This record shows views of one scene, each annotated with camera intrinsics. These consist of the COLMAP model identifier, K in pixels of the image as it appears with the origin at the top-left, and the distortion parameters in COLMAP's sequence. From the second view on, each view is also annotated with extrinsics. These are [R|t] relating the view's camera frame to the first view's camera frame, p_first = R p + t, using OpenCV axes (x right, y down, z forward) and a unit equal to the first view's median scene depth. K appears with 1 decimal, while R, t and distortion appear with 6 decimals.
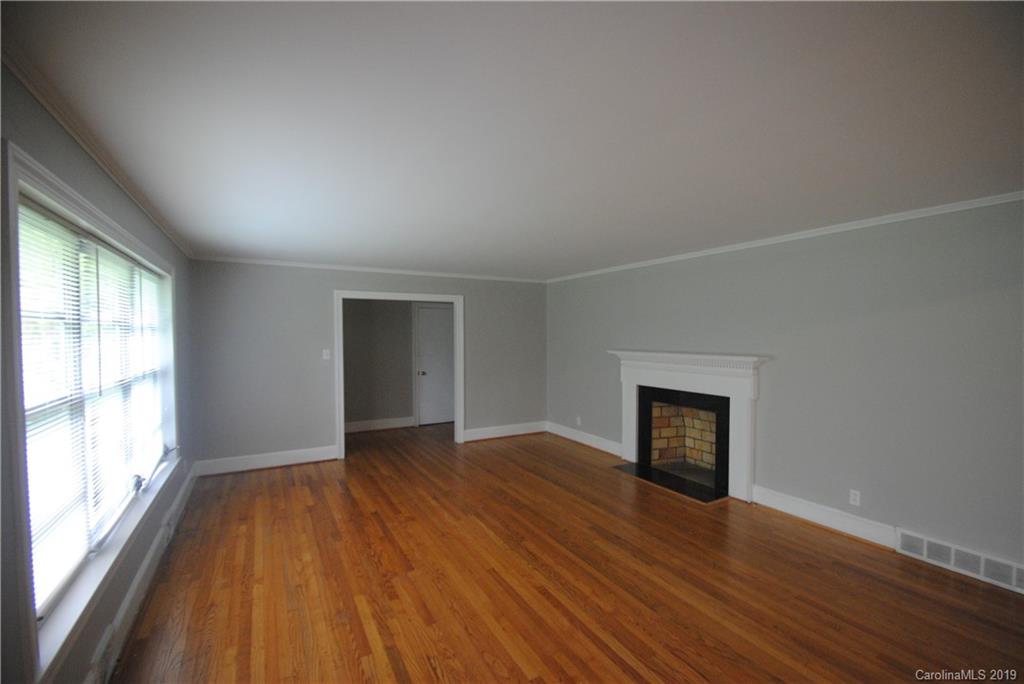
lens RADIAL K [[453.6, 0, 513.9], [0, 453.6, 343.0], [0, 0, 1]] dist [0.004067, -0.000445]
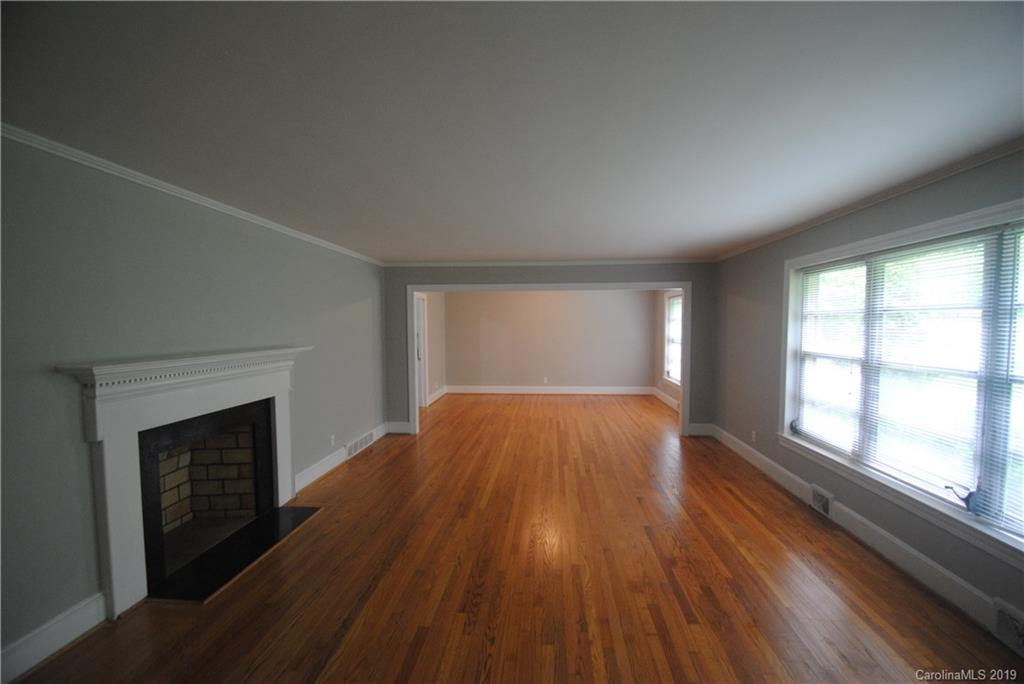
lens RADIAL K [[453.6, 0, 512.2], [0, 453.6, 345.3], [0, 0, 1]] dist [0.004067, -0.000445]
pose [[-0.834398, -0.028957, 0.550401, -0.428288], [0.008496, 0.997825, 0.065376, -0.037451], [-0.551097, 0.059226, -0.832337, 1.609037]]
